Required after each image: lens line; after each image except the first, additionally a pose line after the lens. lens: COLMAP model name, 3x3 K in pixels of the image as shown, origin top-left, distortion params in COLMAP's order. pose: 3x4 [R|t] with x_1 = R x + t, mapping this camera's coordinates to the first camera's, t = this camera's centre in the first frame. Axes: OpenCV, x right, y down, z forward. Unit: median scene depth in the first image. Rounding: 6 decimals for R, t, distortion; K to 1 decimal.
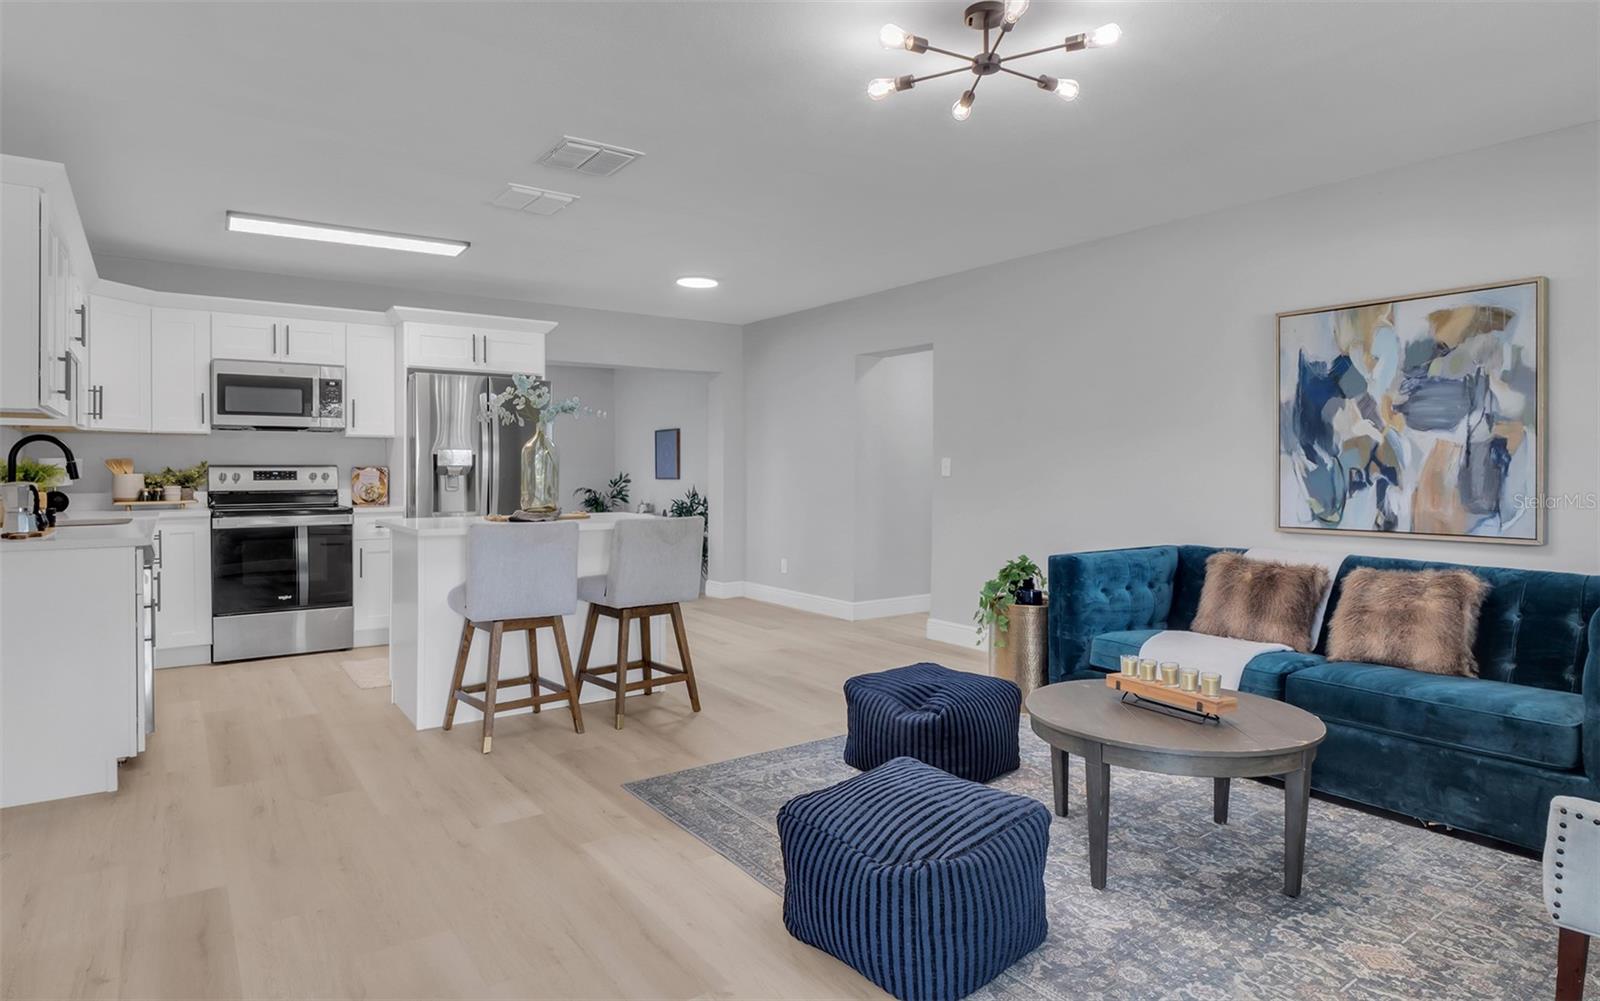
lens RADIAL K [[910.3, 0, 788.9], [0, 910.3, 476.5], [0, 0, 1]] dist [-0.001188, -0.014424]
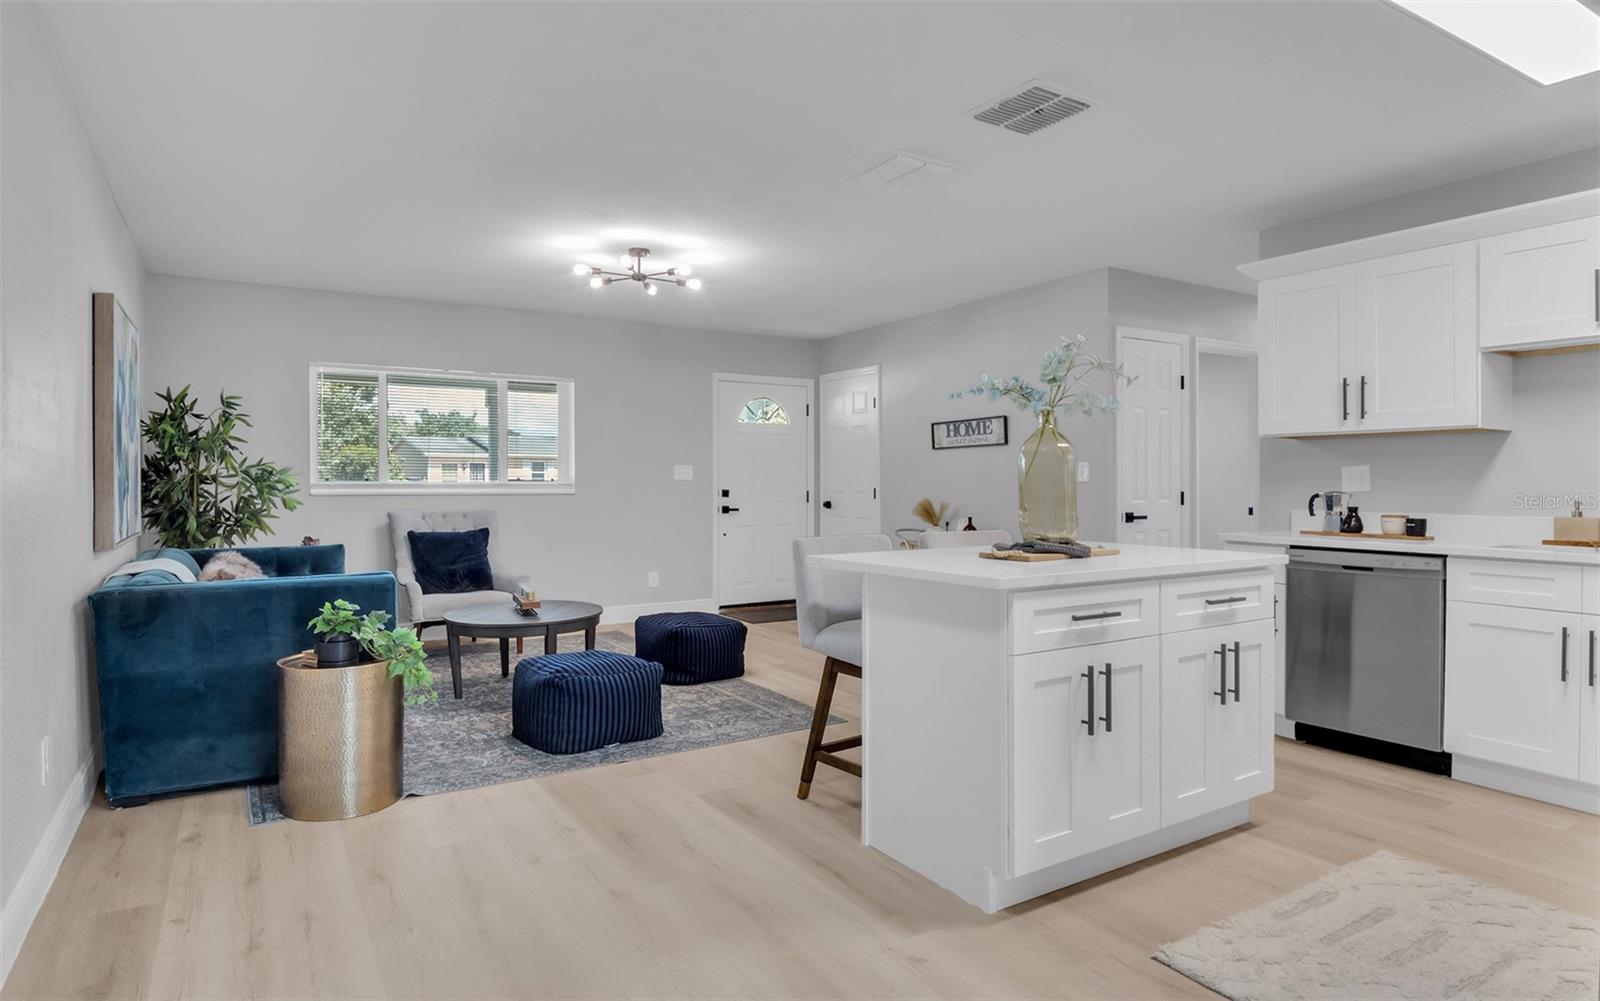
lens RADIAL K [[881.6, 0, 796.6], [0, 881.6, 477.8], [0, 0, 1]] dist [0.001326, -0.016064]
pose [[-0.998935, -0.004824, 0.045880, -0.097525], [-0.004609, 0.999978, 0.004805, -0.008427], [-0.045902, 0.004588, -0.998935, 1.315315]]
